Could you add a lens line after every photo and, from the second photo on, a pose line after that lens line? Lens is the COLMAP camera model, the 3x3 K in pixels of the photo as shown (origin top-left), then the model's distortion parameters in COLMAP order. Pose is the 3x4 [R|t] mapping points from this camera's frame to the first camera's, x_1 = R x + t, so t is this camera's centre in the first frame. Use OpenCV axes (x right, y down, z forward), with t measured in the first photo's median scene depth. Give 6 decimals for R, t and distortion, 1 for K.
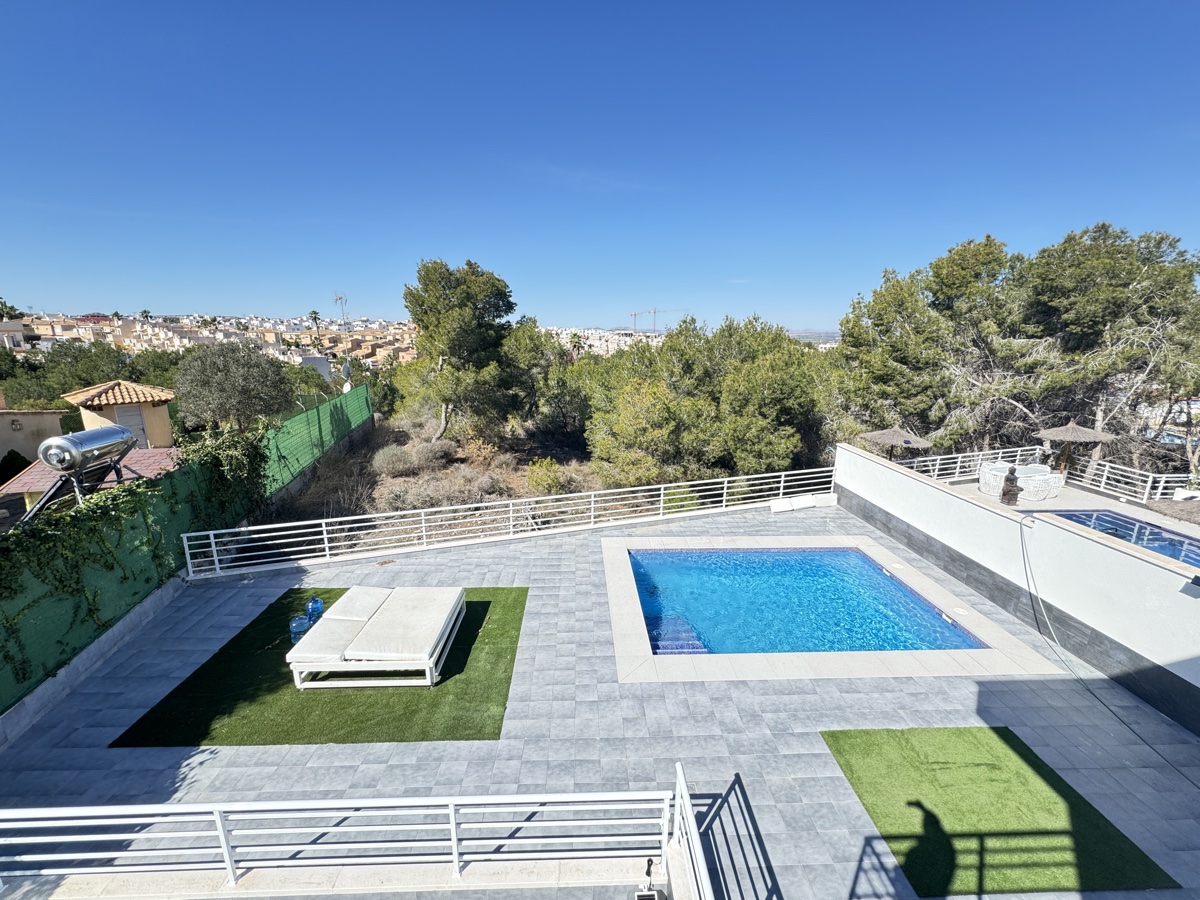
lens RADIAL K [[478.6, 0, 599.8], [0, 478.6, 450.7], [0, 0, 1]] dist [-0.000299, 0.000049]
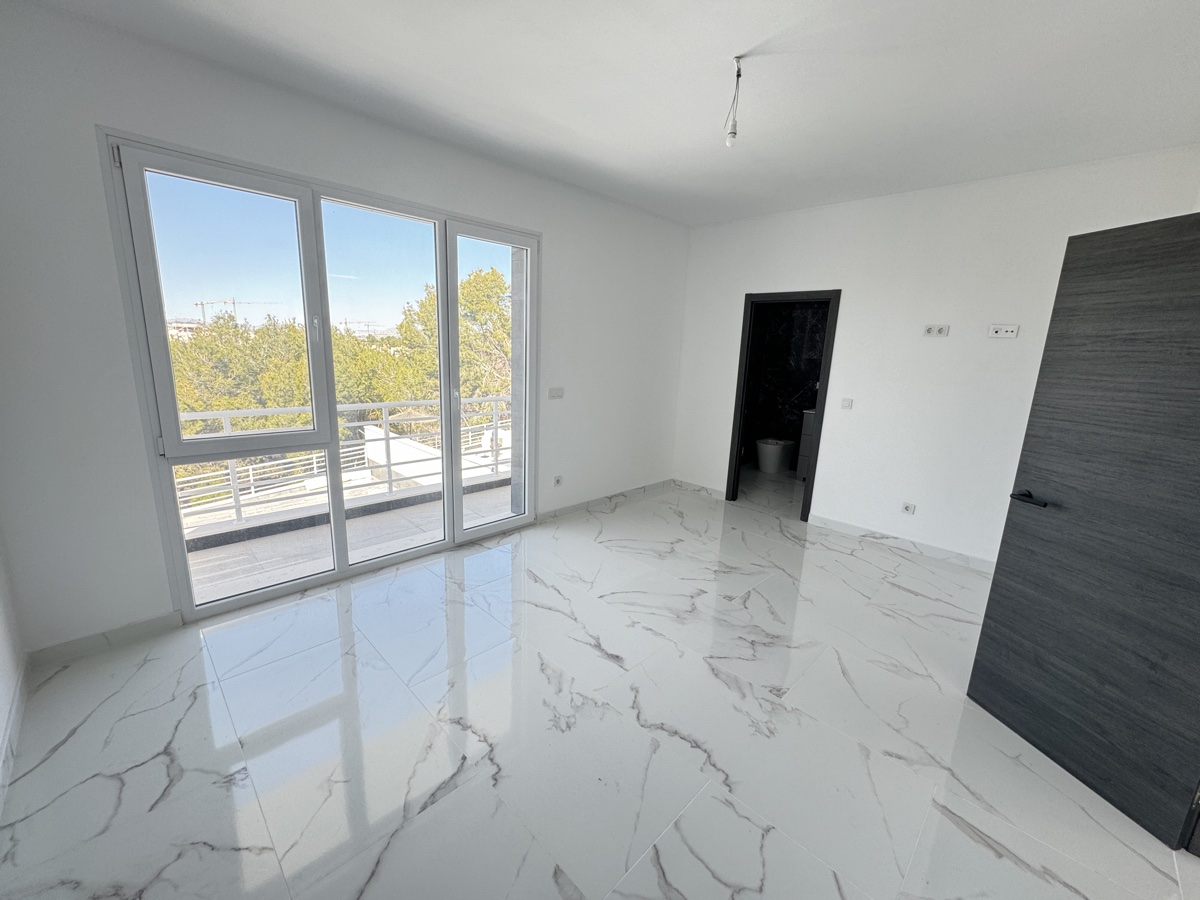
lens RADIAL K [[478.6, 0, 600.4], [0, 478.6, 448.1], [0, 0, 1]] dist [-0.000299, 0.000049]
pose [[0.736694, -0.122802, 0.664982, 0.073338], [0.127978, 0.990920, 0.041213, 0.041113], [-0.664005, 0.054742, 0.745721, -0.188301]]
